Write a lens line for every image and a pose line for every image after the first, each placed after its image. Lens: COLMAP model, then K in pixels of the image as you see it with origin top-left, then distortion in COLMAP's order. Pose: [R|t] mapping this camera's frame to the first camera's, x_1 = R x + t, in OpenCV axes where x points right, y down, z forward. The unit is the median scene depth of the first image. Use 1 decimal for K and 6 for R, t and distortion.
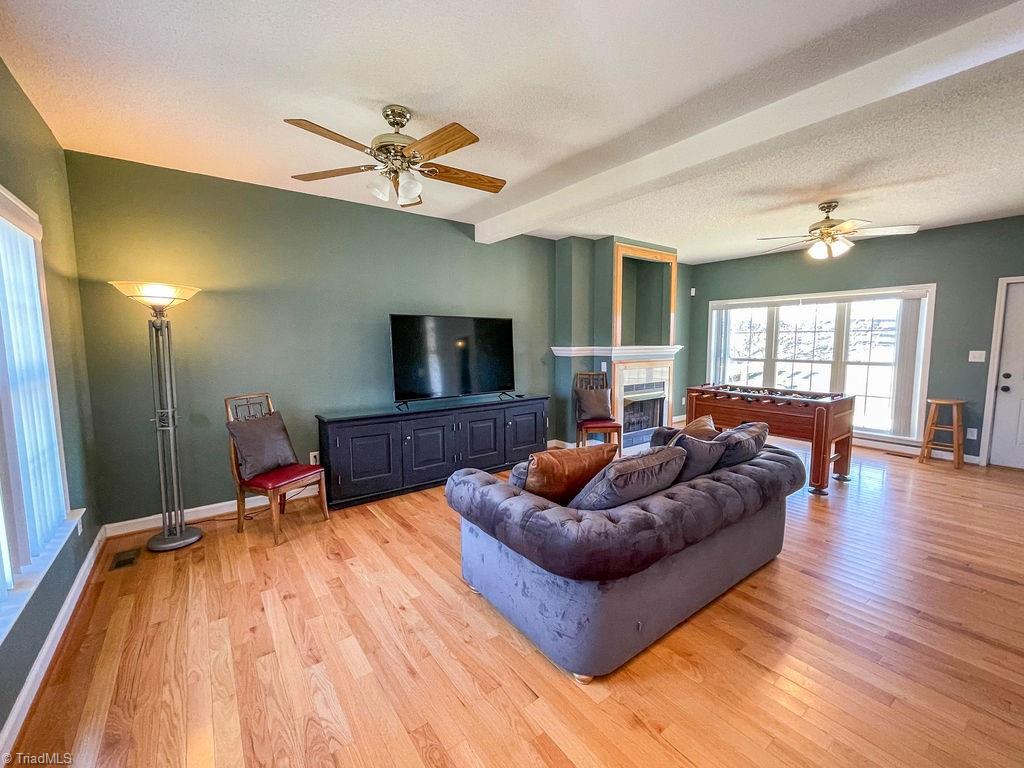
lens RADIAL K [[427.5, 0, 512.0], [0, 427.5, 384.0], [0, 0, 1]] dist [0.000592, -0.000027]
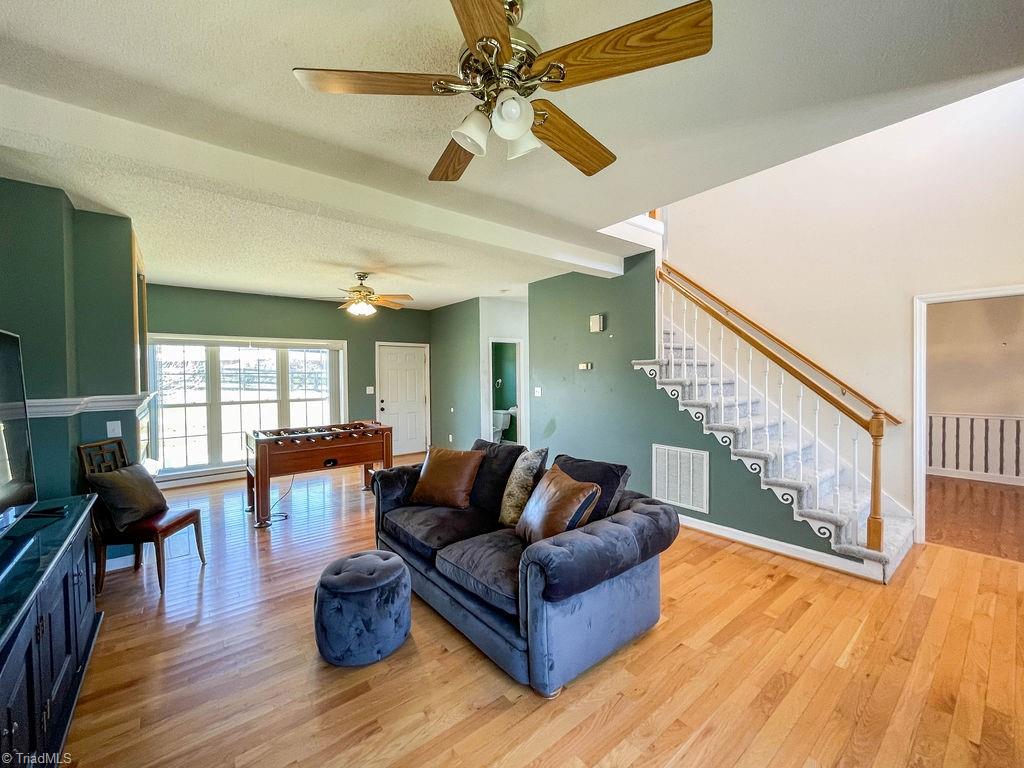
lens RADIAL K [[417.0, 0, 512.0], [0, 417.0, 384.0], [0, 0, 1]] dist [-0.001411, -0.000270]
pose [[-0.044525, -0.014683, 0.998900, -0.383384], [0.114896, 0.993182, 0.019721, -0.050679], [-0.992379, 0.115648, -0.042535, 0.474672]]
